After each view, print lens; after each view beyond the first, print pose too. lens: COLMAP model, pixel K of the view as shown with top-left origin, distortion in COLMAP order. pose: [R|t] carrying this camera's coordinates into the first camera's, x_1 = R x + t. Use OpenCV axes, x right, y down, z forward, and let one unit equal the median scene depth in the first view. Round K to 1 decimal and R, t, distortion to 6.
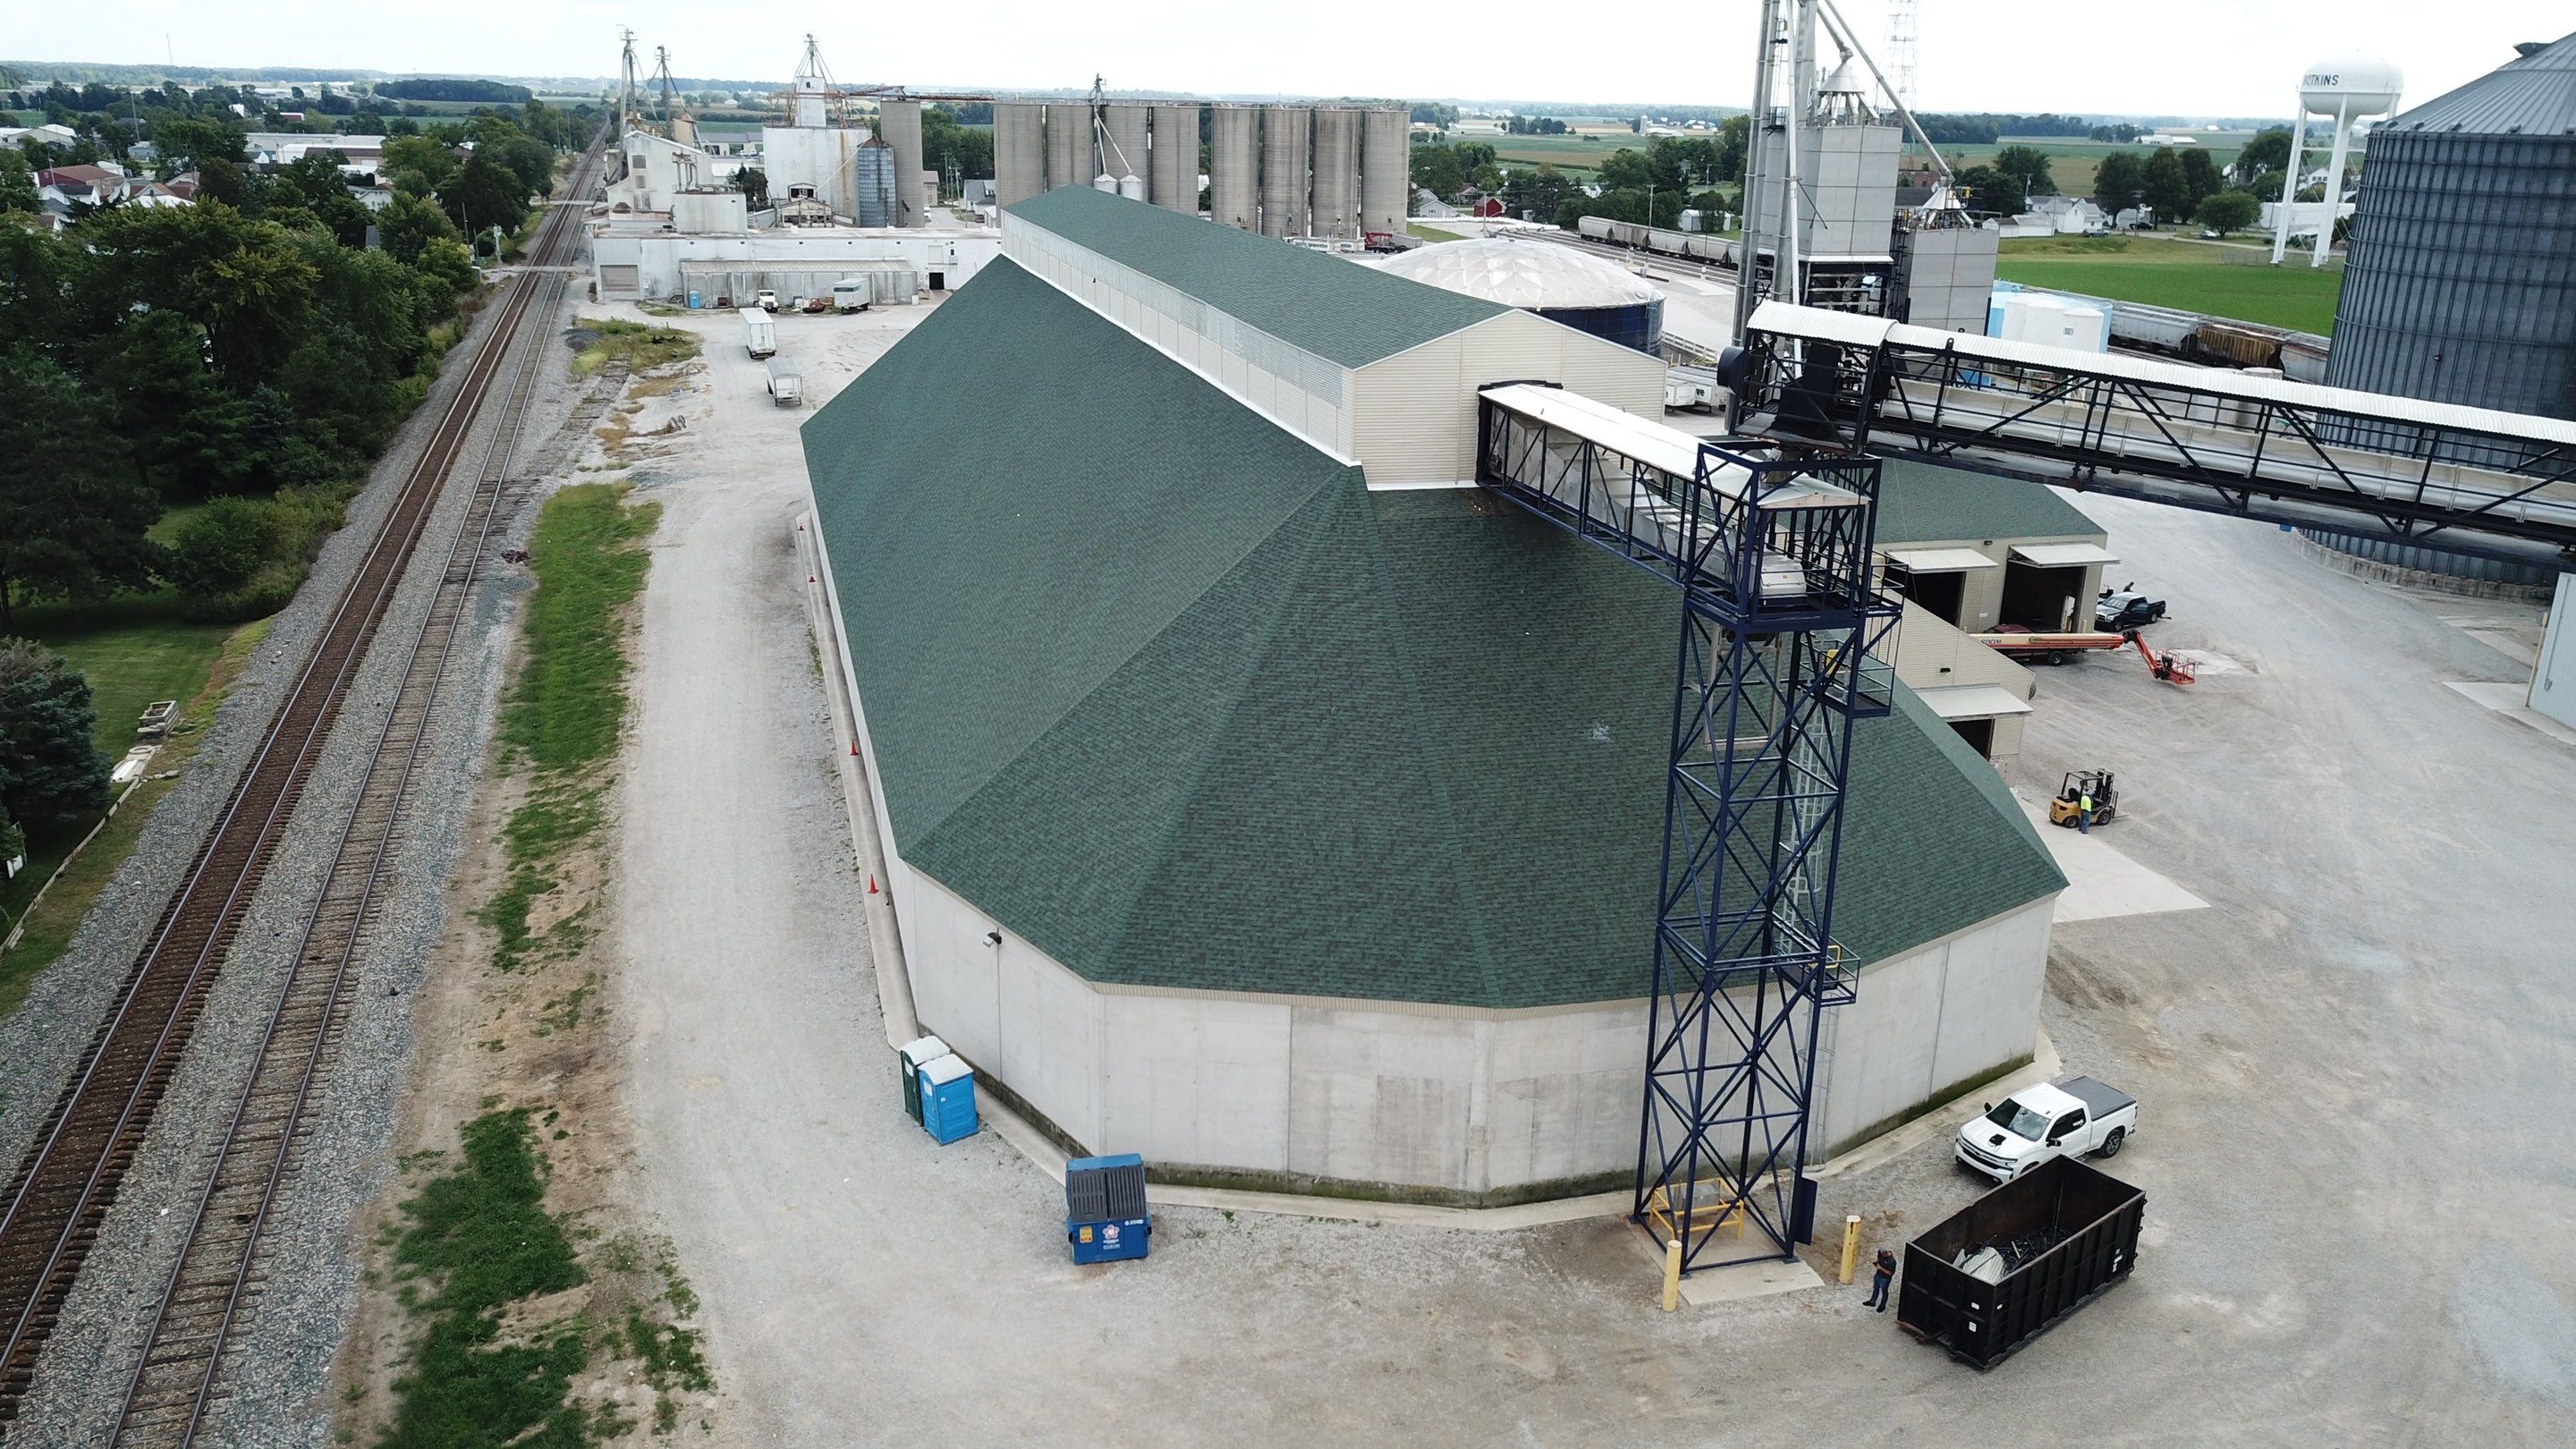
lens RADIAL K [[1964.4, 0, 1301.3], [0, 1964.4, 739.9], [0, 0, 1]] dist [0.015708, -0.010310]
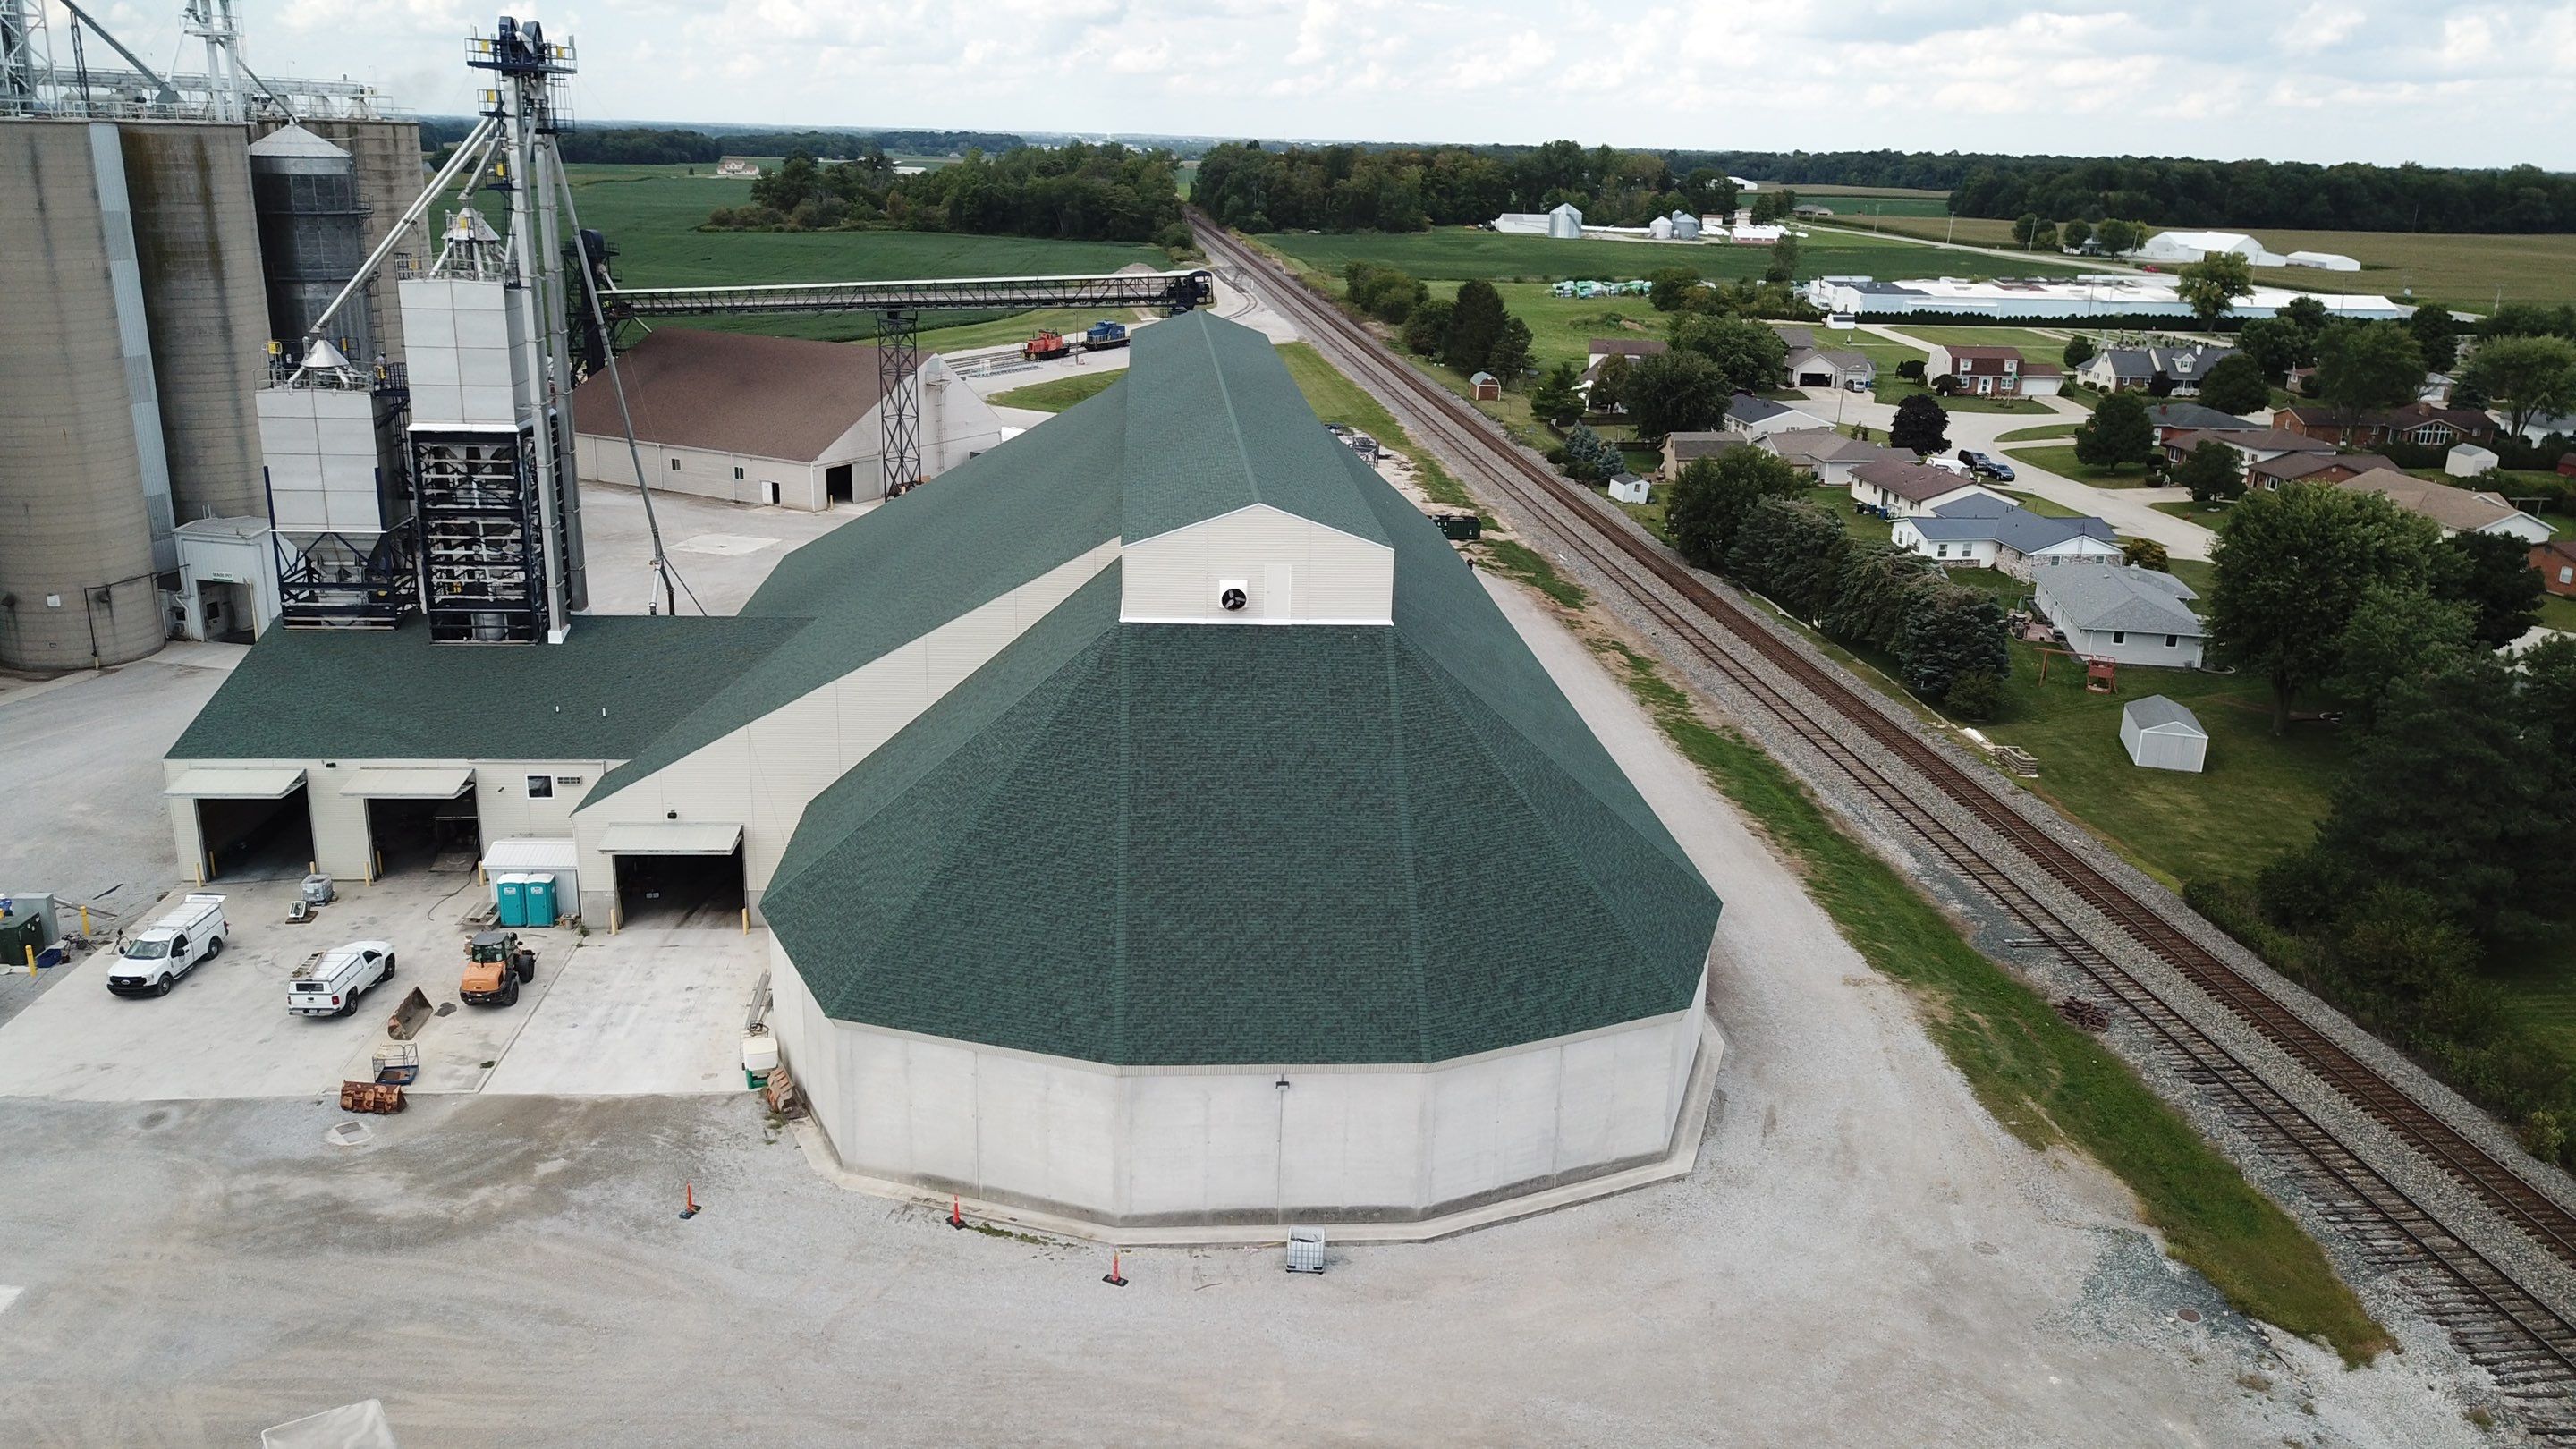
lens RADIAL K [[1964.4, 0, 1302.0], [0, 1964.4, 728.0], [0, 0, 1]] dist [0.015708, -0.010310]
pose [[-0.980208, -0.102055, 0.169635, -0.256865], [0.013581, 0.820197, 0.571920, -0.622293], [-0.197502, 0.562905, -0.802578, 1.682906]]
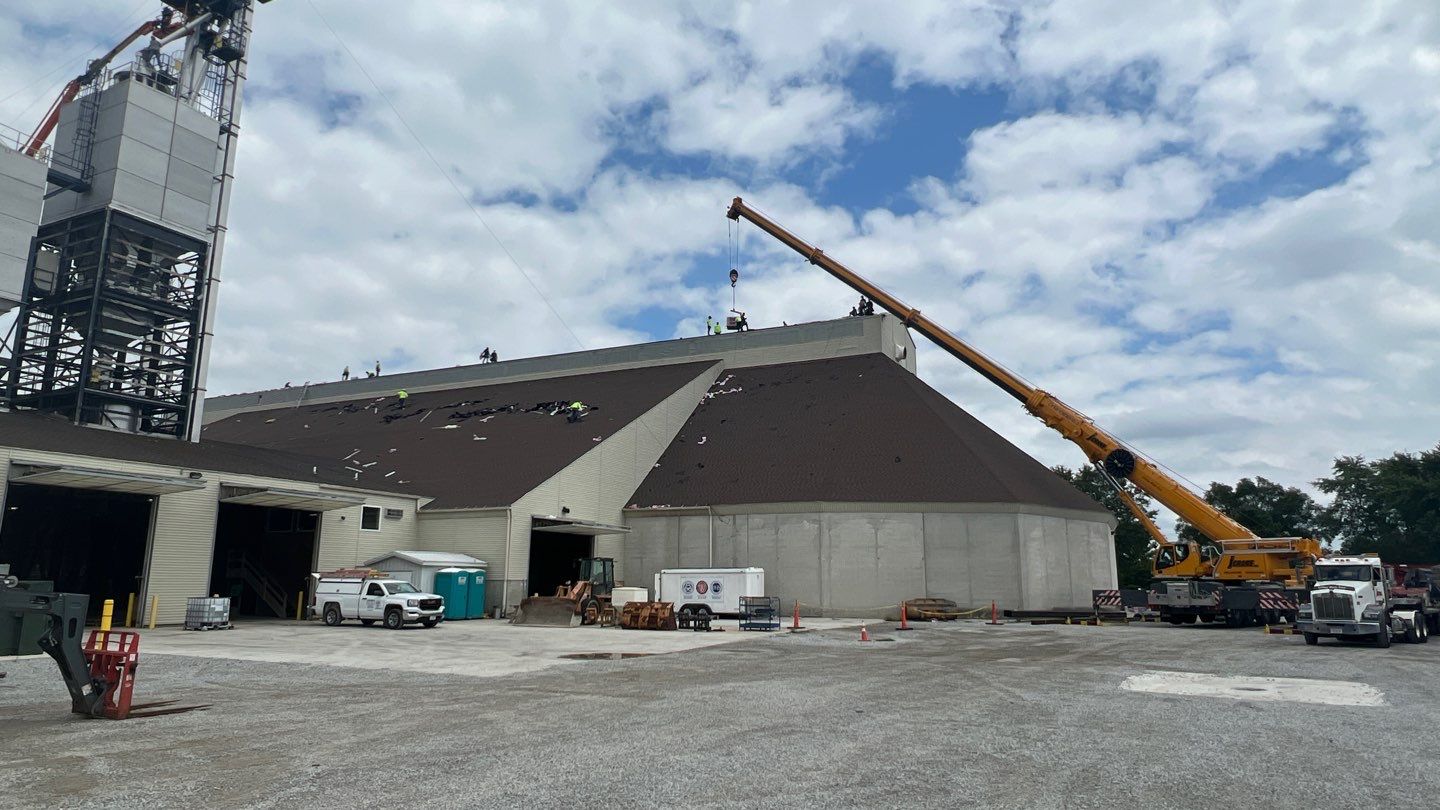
lens RADIAL K [[889.0, 0, 720.4], [0, 889.0, 398.9], [0, 0, 1]] dist [-0.007129, -0.000102]
pose [[-0.660820, -0.176797, -0.729424, 0.363226], [-0.253878, 0.967226, -0.004435, -0.234768], [0.706302, 0.182254, -0.684047, 1.467156]]
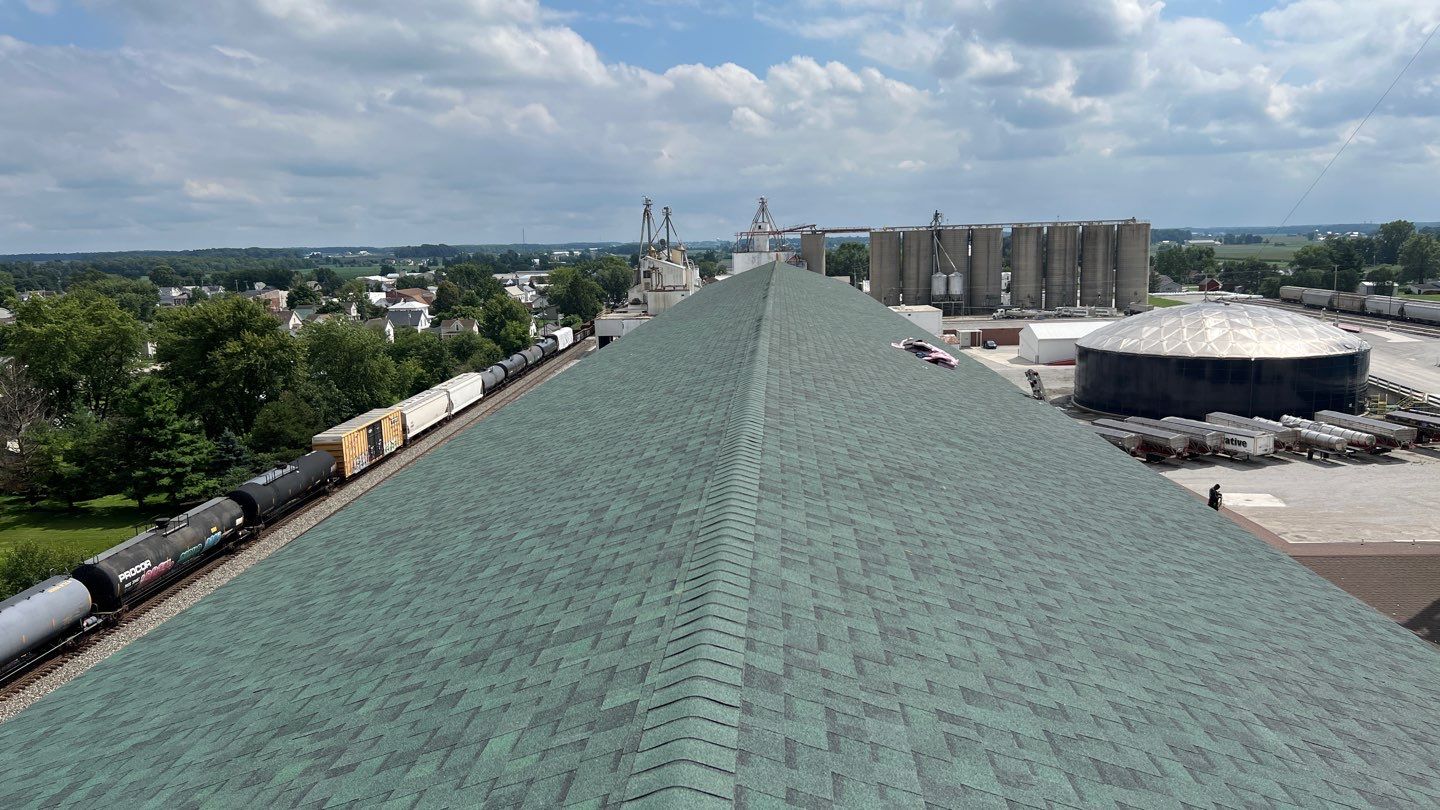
lens RADIAL K [[1098.1, 0, 727.2], [0, 1098.1, 385.6], [0, 0, 1]] dist [0.015708, -0.010310]
pose [[0.948202, -0.003887, -0.317643, 0.056709], [-0.054771, 0.982950, -0.175527, -0.126815], [0.312909, 0.183833, 0.931822, 0.521299]]
